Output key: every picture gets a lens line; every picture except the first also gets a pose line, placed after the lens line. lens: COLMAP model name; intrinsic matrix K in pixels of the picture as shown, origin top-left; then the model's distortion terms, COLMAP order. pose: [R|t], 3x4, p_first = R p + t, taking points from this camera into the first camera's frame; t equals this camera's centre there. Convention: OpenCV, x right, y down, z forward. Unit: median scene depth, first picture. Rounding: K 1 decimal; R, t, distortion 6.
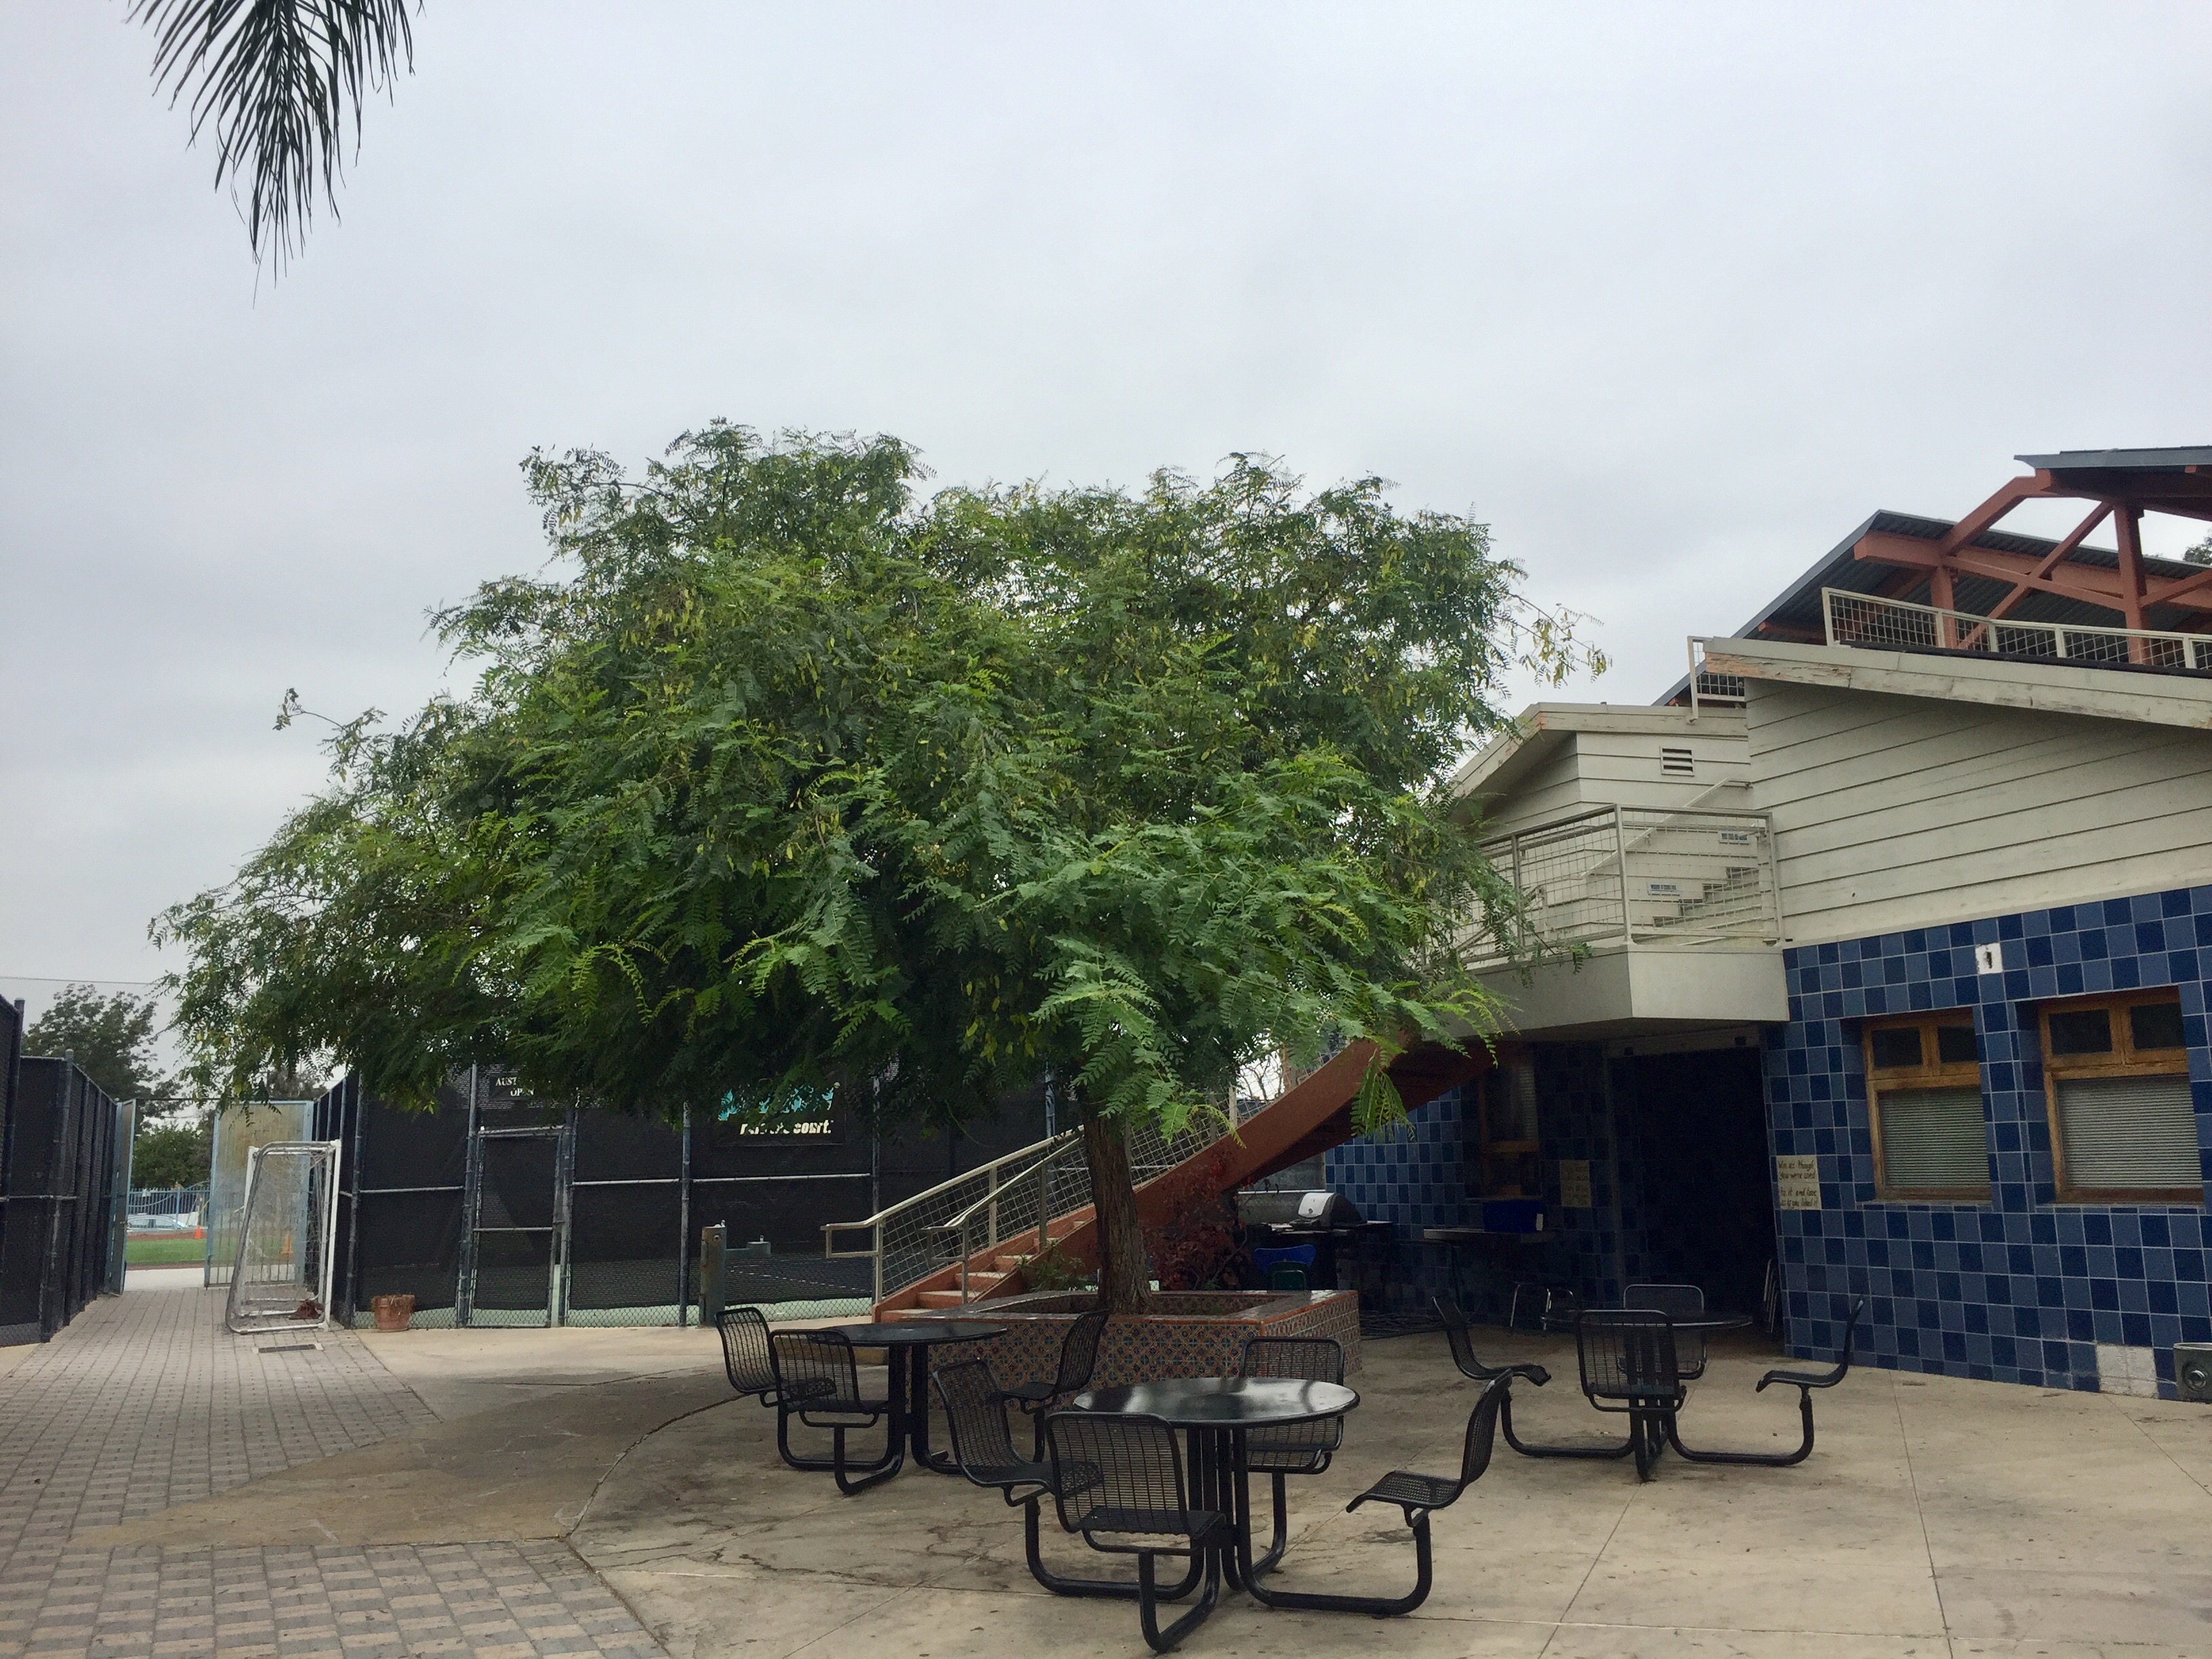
lens RADIAL K [[1951.1, 0, 1083.3], [0, 1951.1, 815.7], [0, 0, 1]] dist [0.051822, 0.007247]
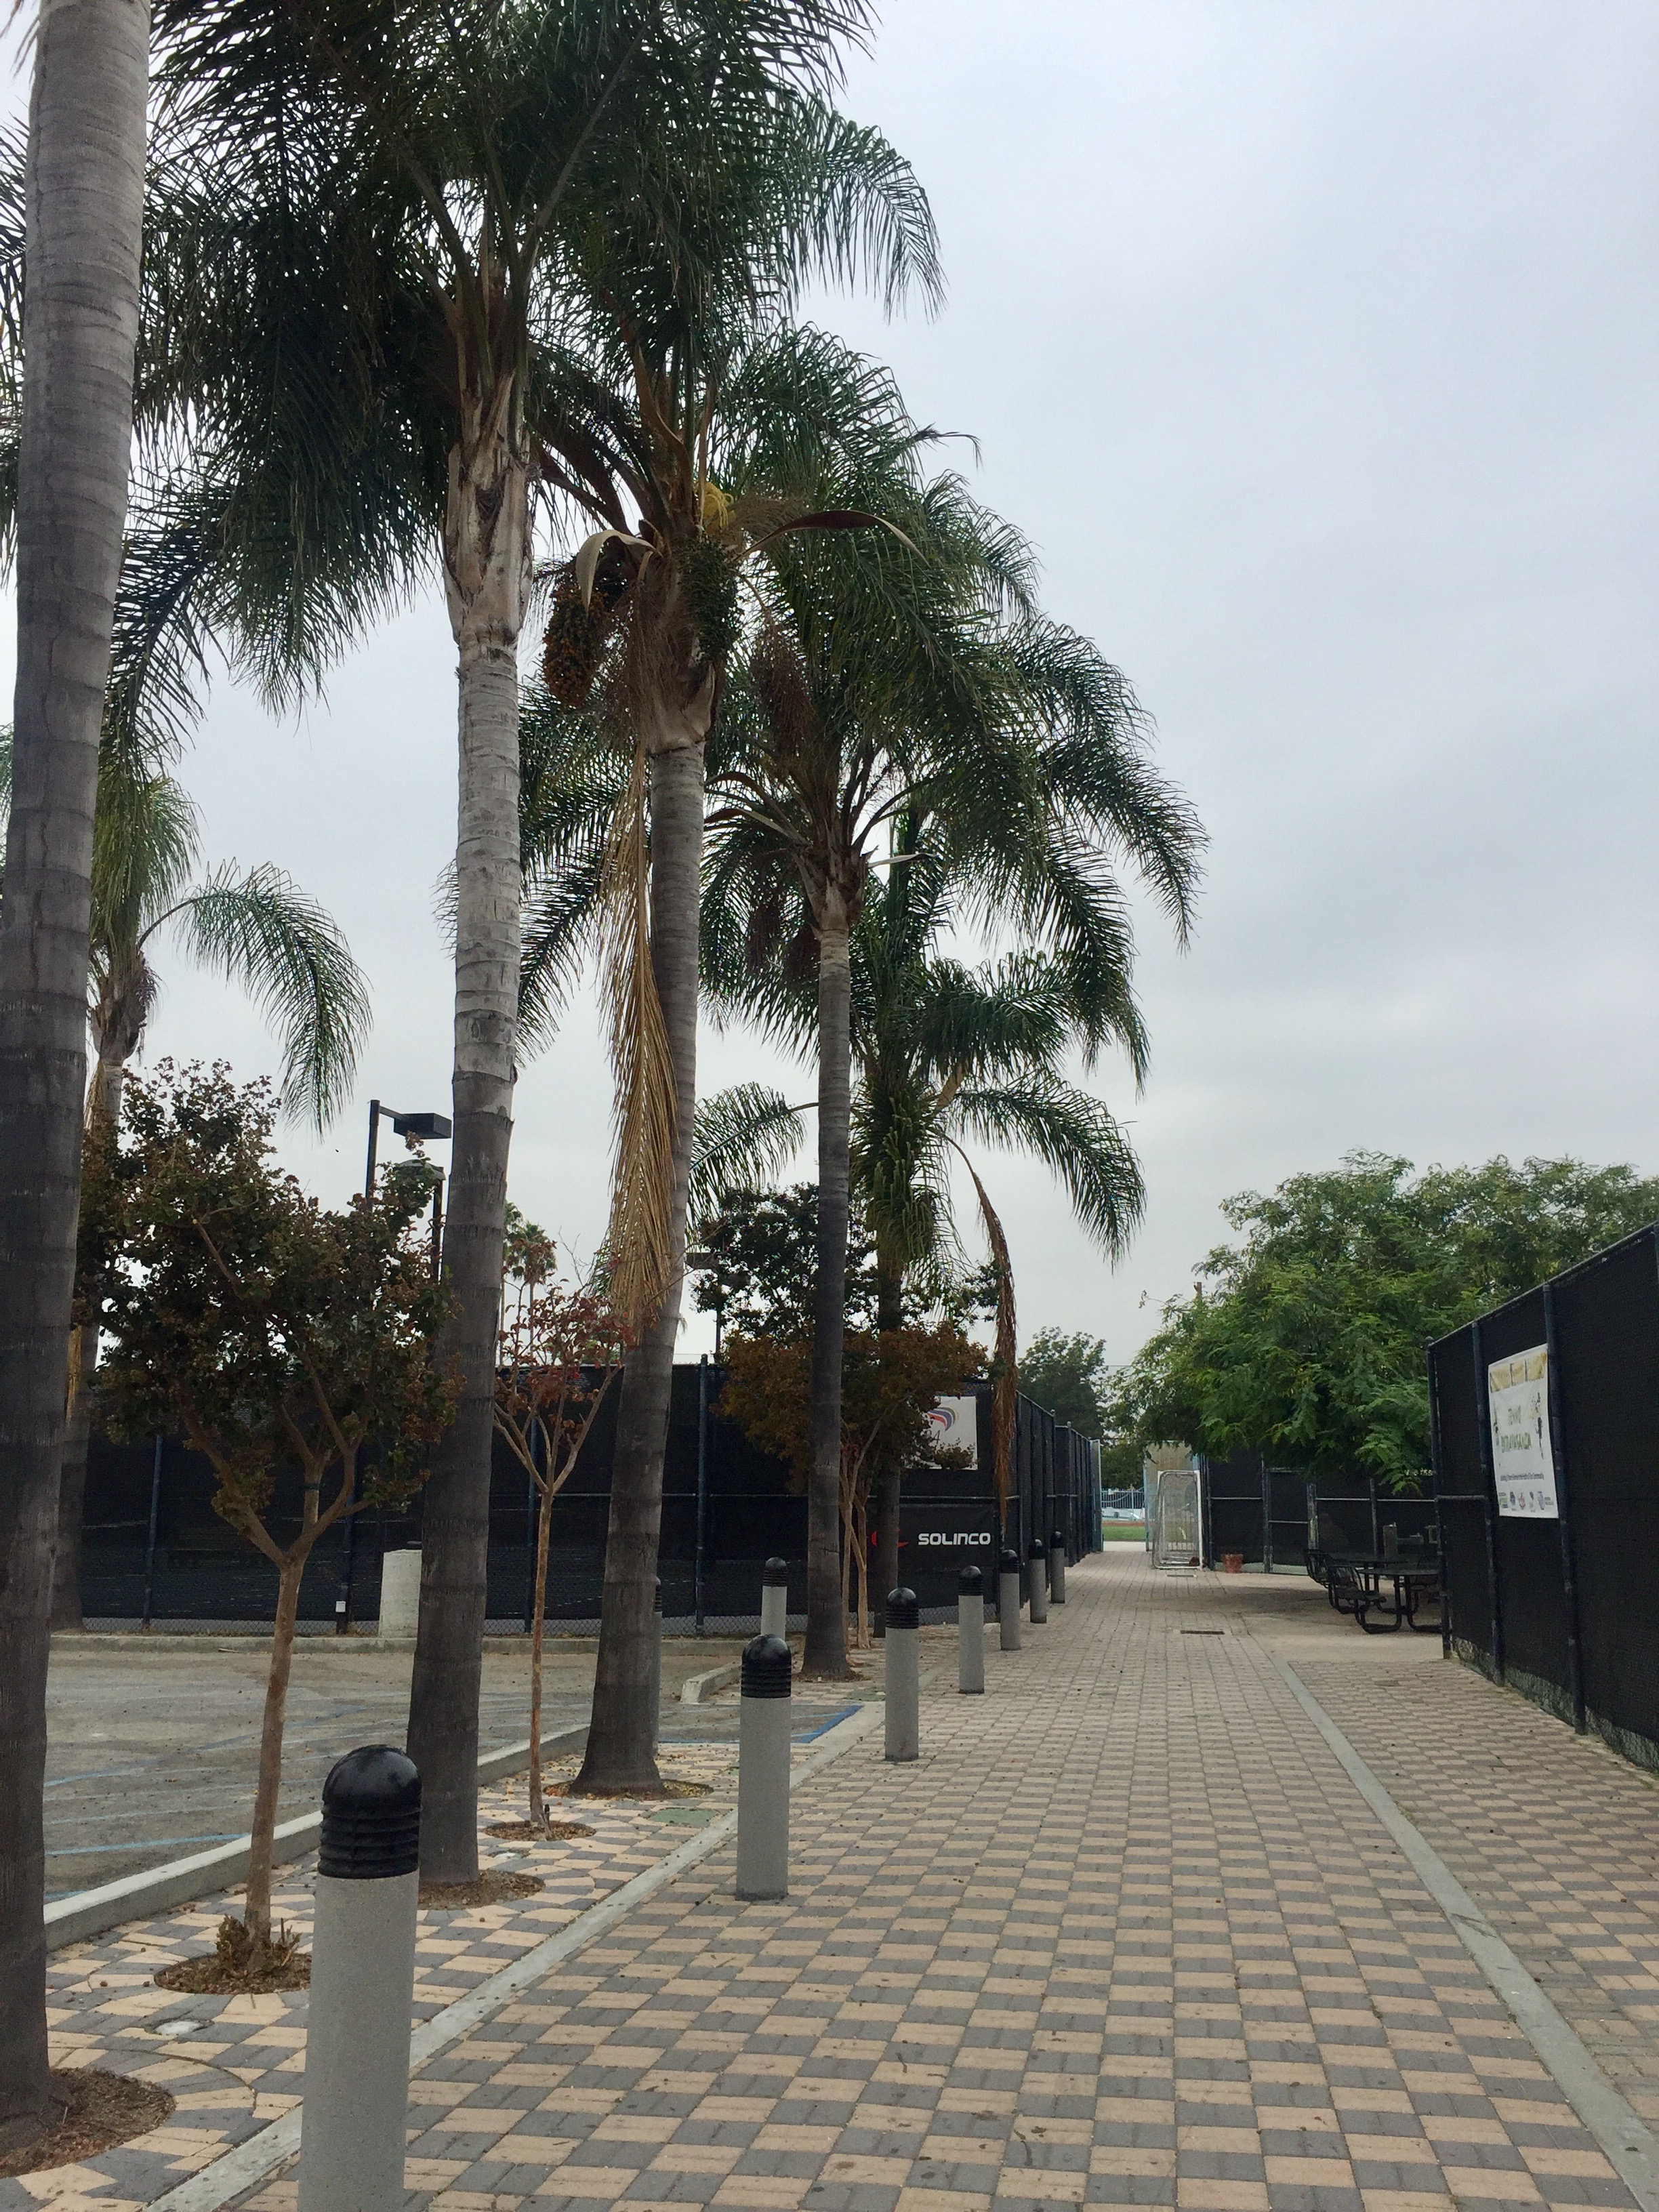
lens RADIAL K [[1951.1, 0, 822.3], [0, 1951.1, 1114.7], [0, 0, 1]] dist [0.051822, 0.007247]
pose [[0.836209, -0.081639, -0.542301, 0.323086], [0.078866, 0.996481, -0.028403, -0.133211], [0.542711, -0.019018, 0.839704, -0.676192]]
